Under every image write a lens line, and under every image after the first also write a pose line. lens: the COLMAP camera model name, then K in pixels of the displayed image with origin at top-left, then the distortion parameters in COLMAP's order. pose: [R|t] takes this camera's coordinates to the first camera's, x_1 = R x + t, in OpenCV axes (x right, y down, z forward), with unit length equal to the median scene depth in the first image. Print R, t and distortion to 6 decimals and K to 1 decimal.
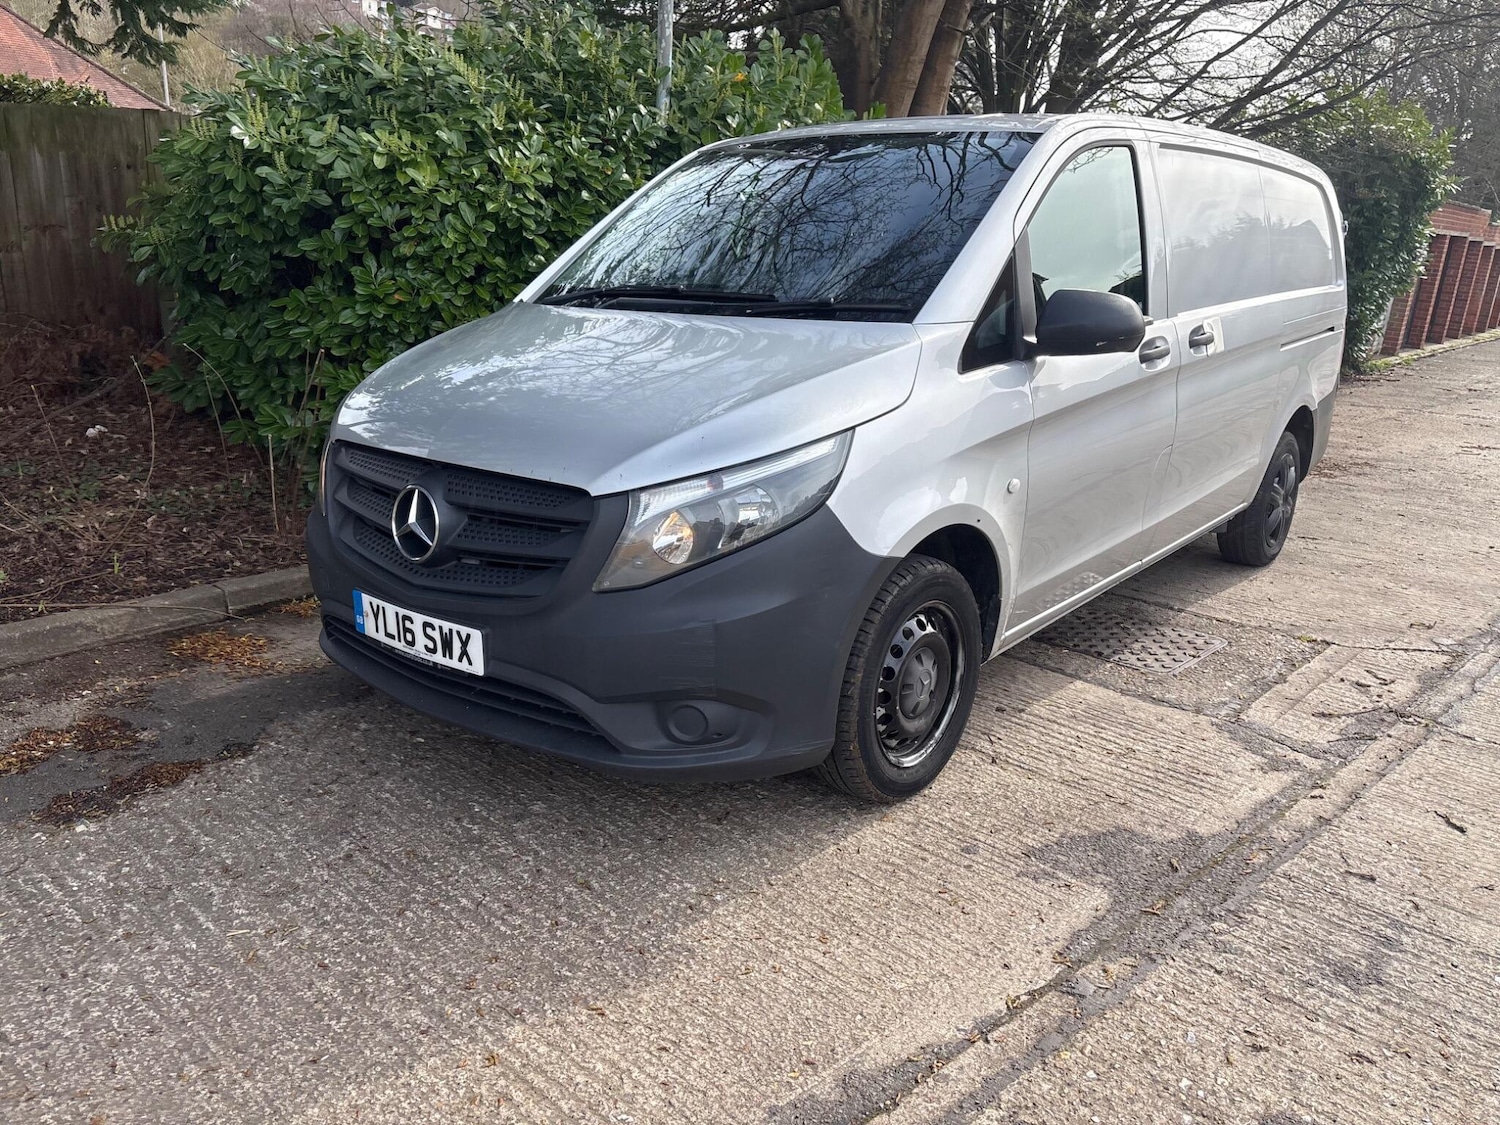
lens RADIAL K [[1136.8, 0, 748.8], [0, 1136.8, 560.7], [0, 0, 1]] dist [0.061609, -0.068964]
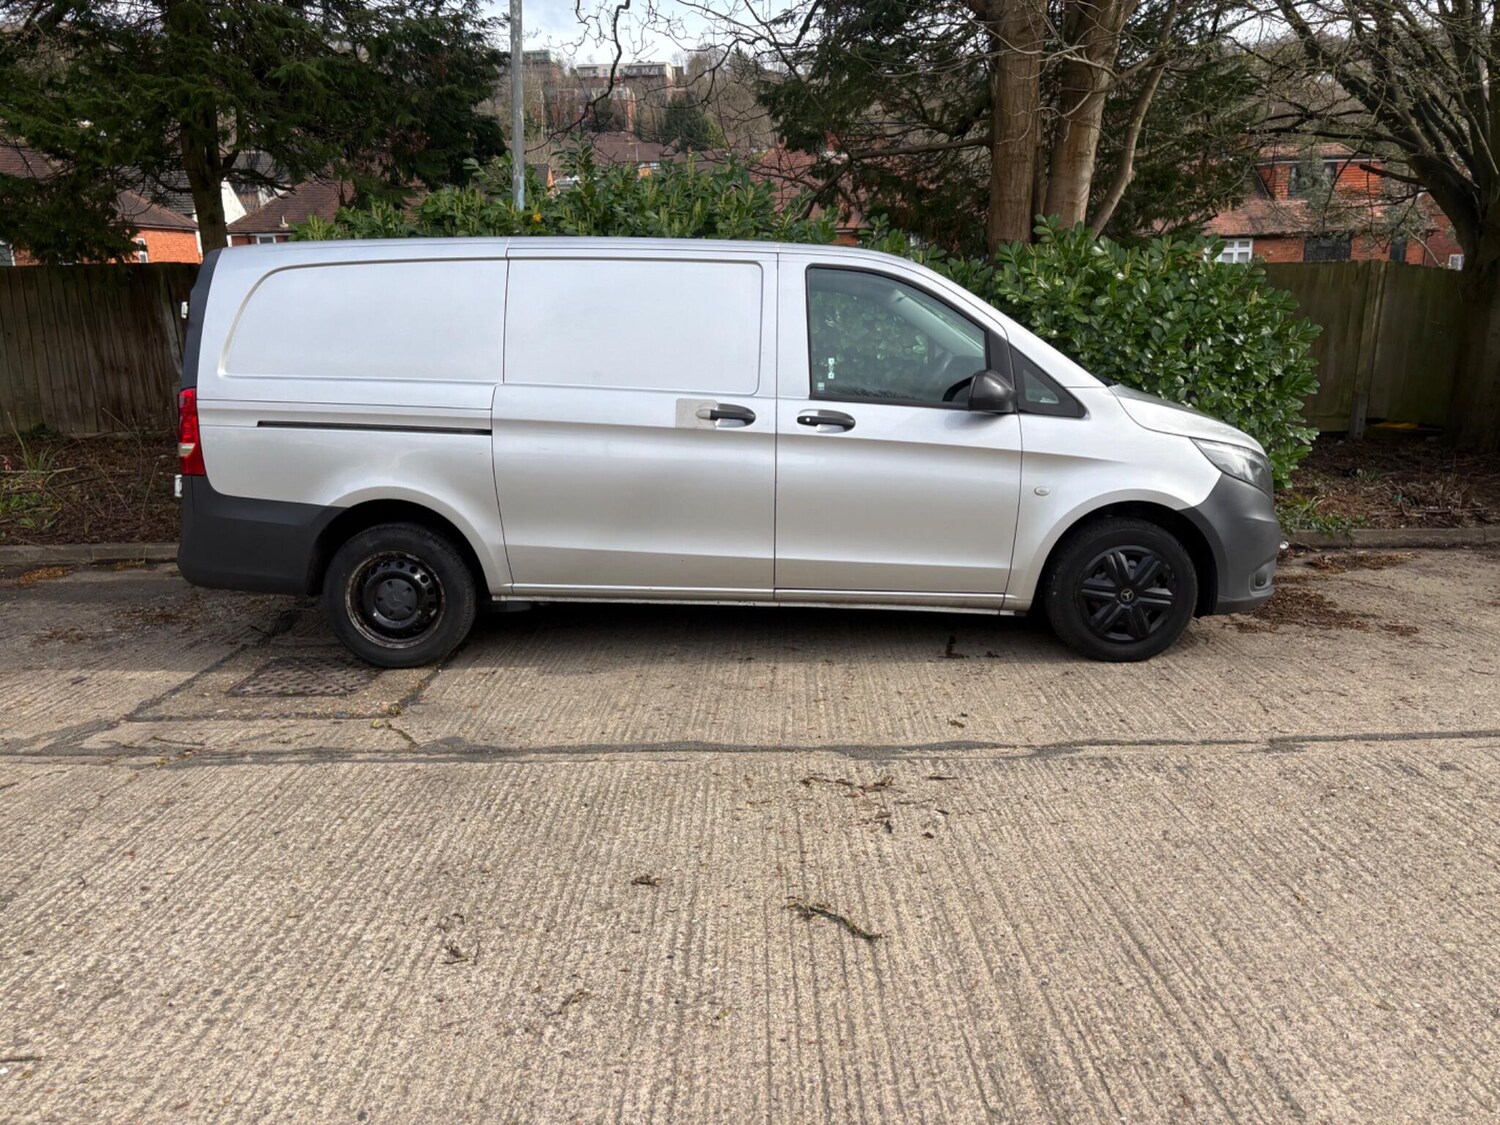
lens RADIAL K [[1147.1, 0, 754.5], [0, 1147.1, 547.4], [0, 0, 1]] dist [0.060817, -0.074052]
pose [[0.677280, 0.107713, -0.727798, 2.138336], [-0.163094, 0.986594, -0.005758, -0.181766], [0.717420, 0.122599, 0.685768, 0.736199]]
